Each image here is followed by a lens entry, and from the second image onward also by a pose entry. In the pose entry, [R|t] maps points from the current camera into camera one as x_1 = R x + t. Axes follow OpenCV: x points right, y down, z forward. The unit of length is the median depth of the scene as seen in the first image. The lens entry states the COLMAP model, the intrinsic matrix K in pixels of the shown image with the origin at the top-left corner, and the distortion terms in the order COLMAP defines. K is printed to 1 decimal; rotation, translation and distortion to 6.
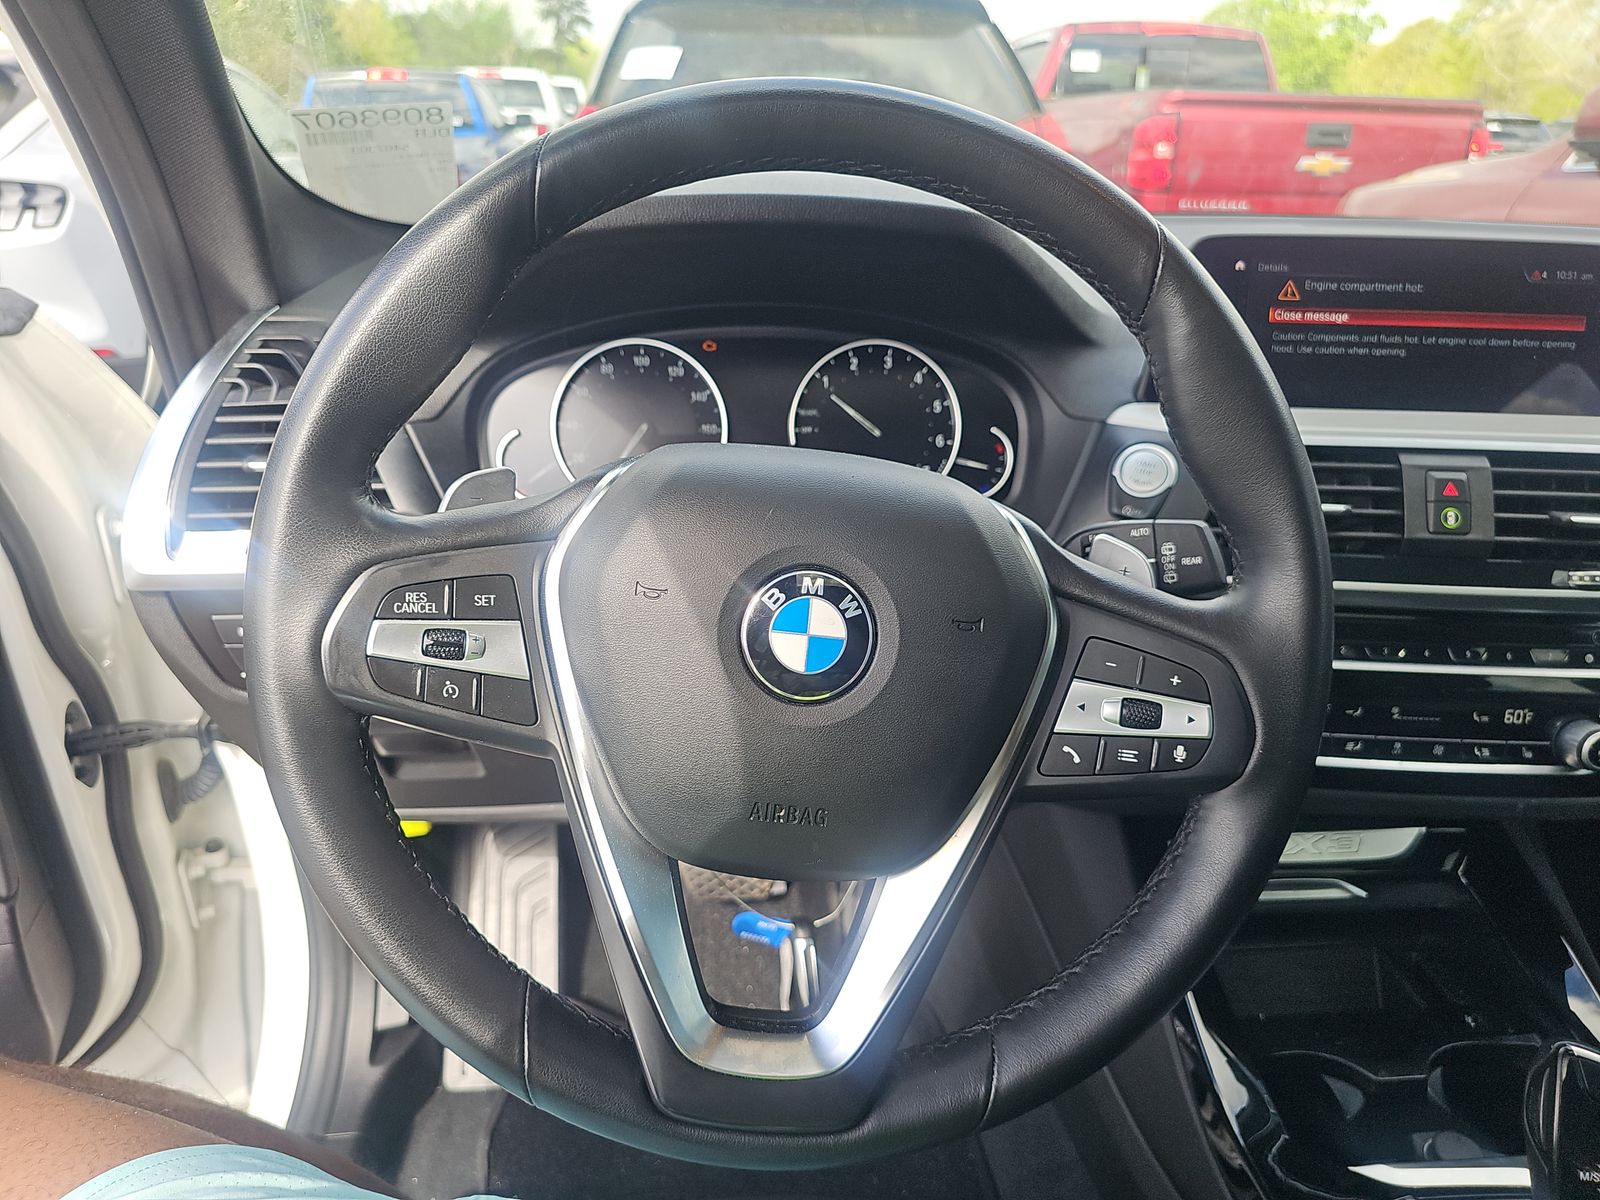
lens RADIAL K [[1073.9, 0, 800.0], [0, 1073.9, 600.0], [0, 0, 1]] dist [0.045884, -0.059563]
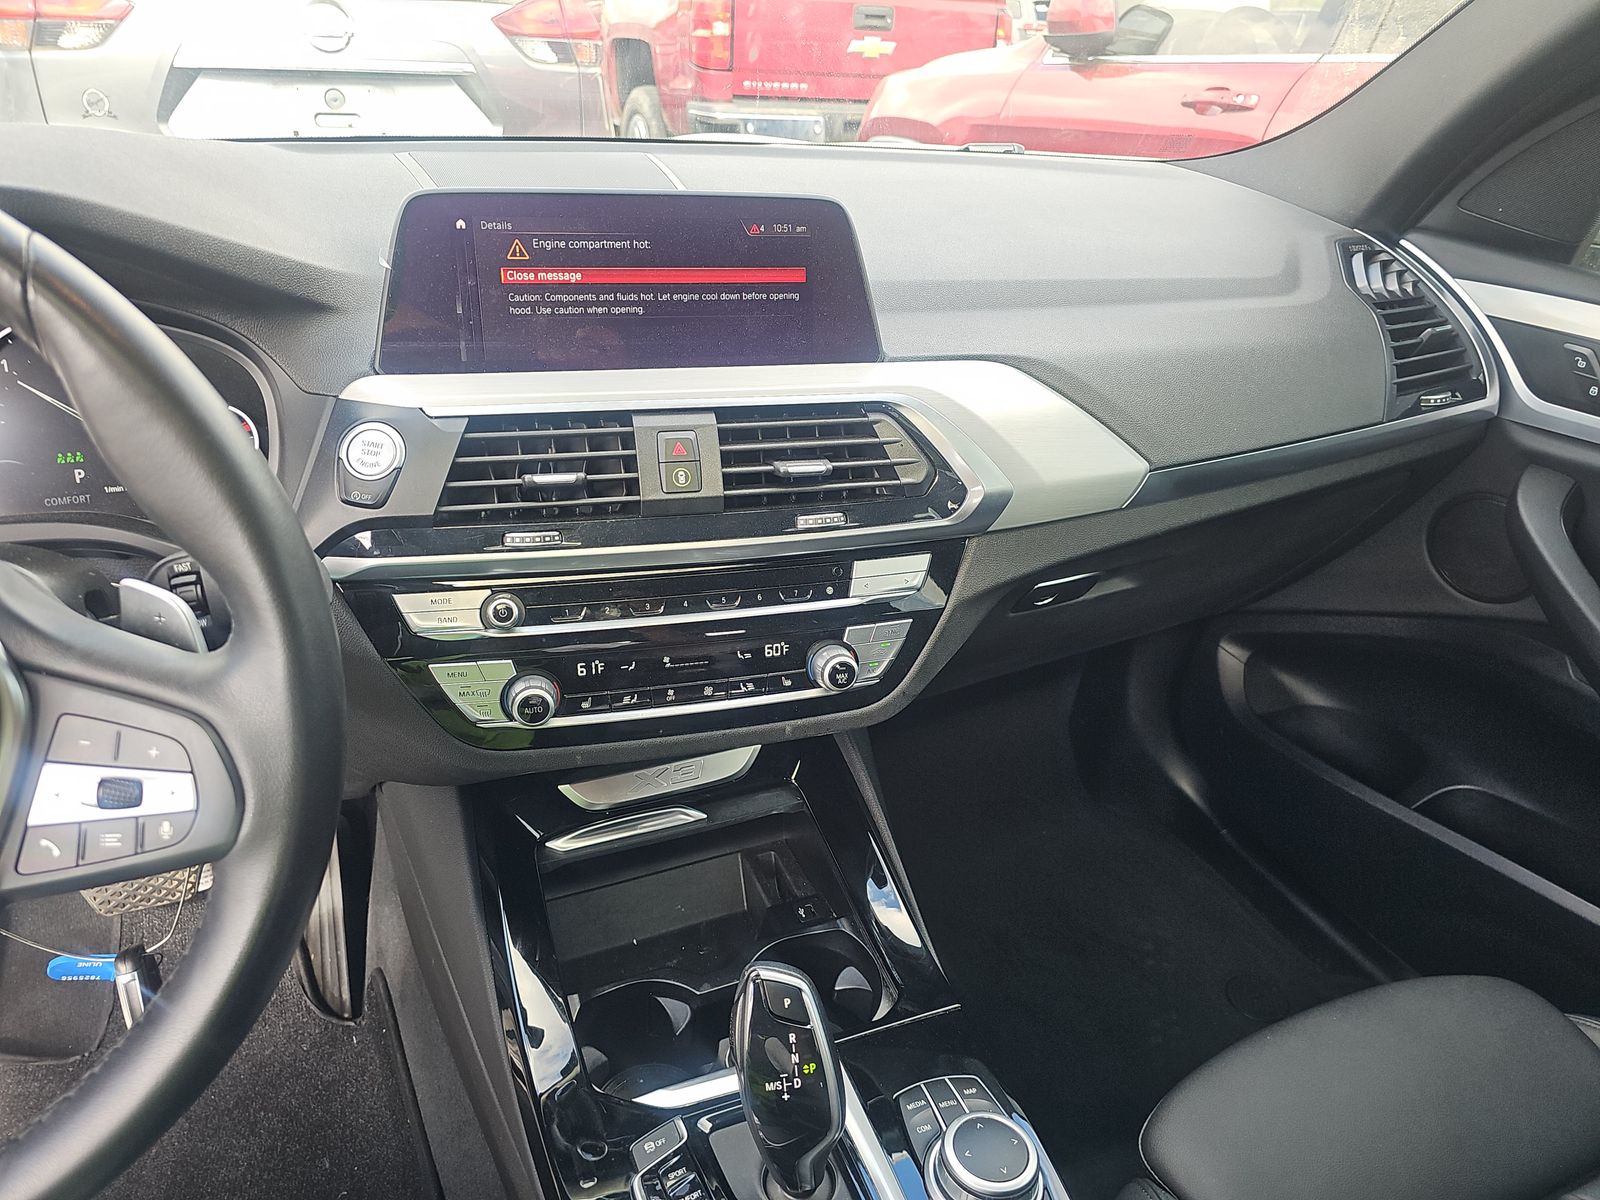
lens RADIAL K [[1059.8, 0, 800.0], [0, 1059.8, 600.0], [0, 0, 1]] dist [0.042786, -0.060236]
pose [[0.948311, -0.124757, 0.291790, 0.361319], [0.092010, 0.988078, 0.123431, -0.067399], [-0.303710, -0.090204, 0.948485, -0.012015]]
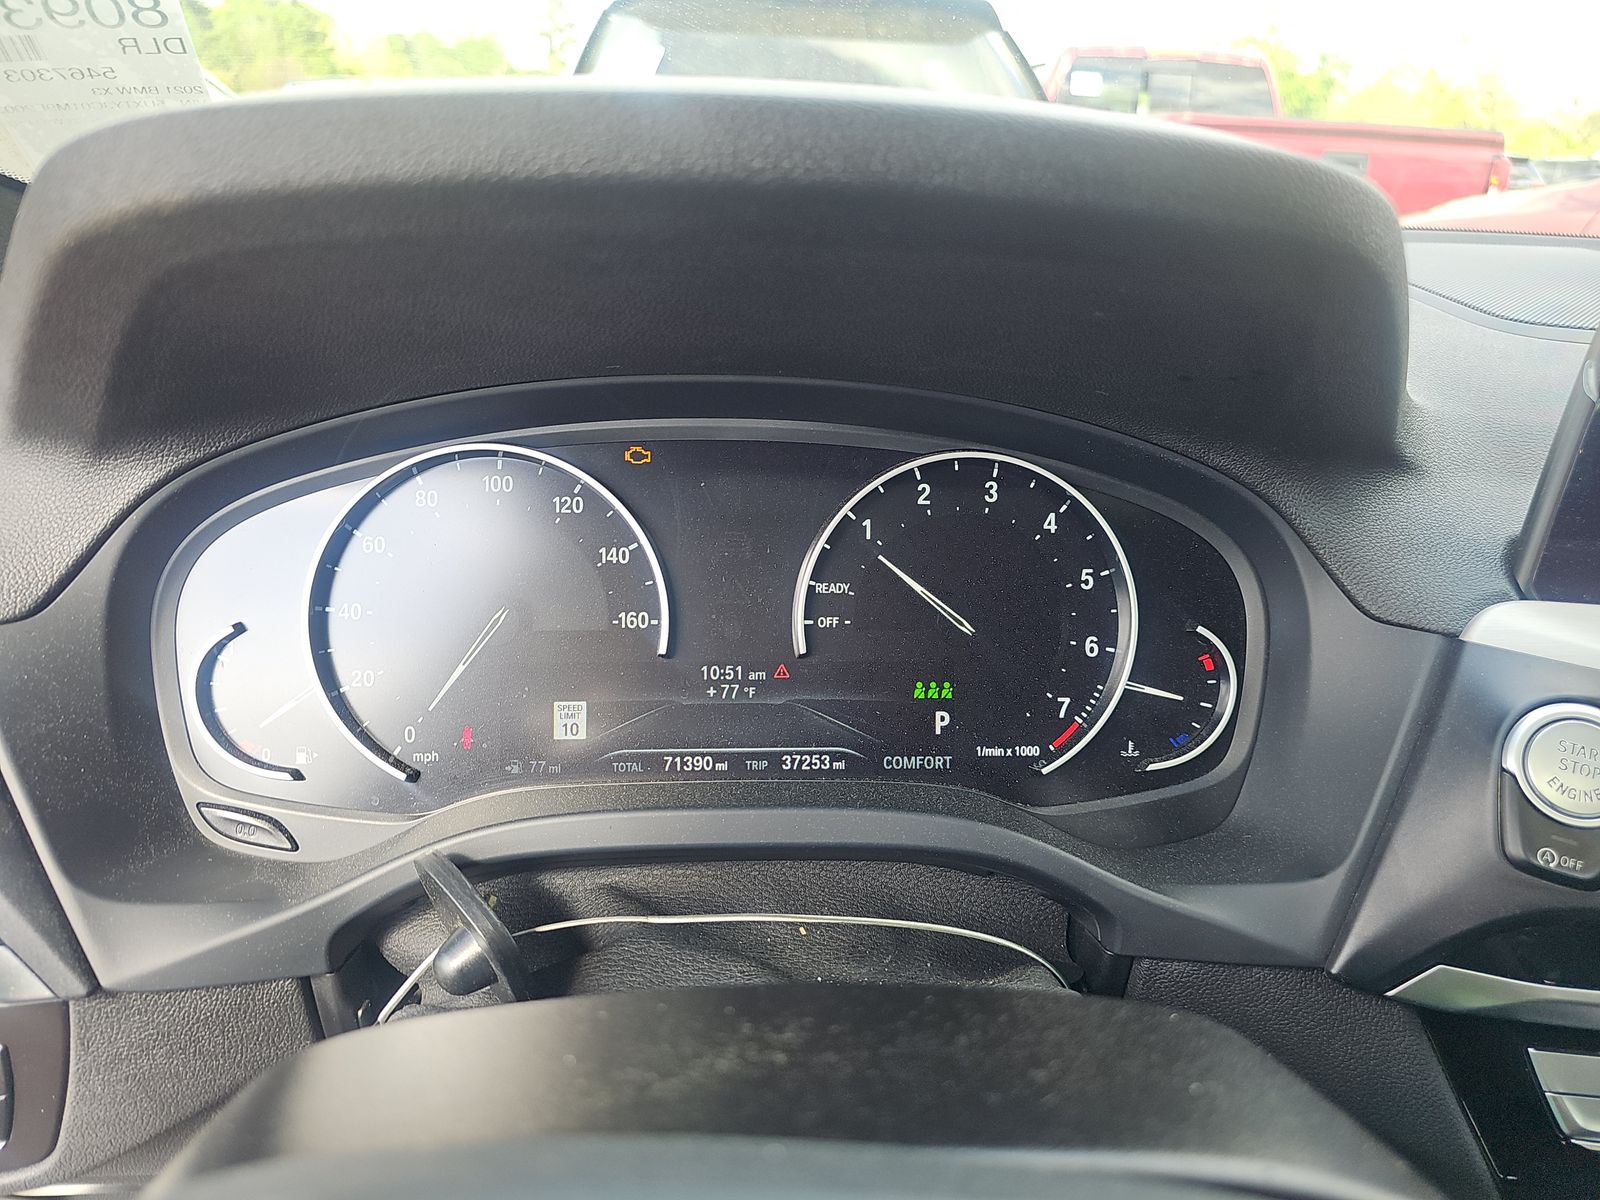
lens RADIAL K [[1059.8, 0, 800.0], [0, 1059.8, 600.0], [0, 0, 1]] dist [0.042786, -0.060236]
pose [[0.999727, 0.015604, 0.017383, -0.016531], [-0.015342, 0.999769, -0.015077, -0.165941], [-0.017614, 0.014806, 0.999735, 0.519827]]
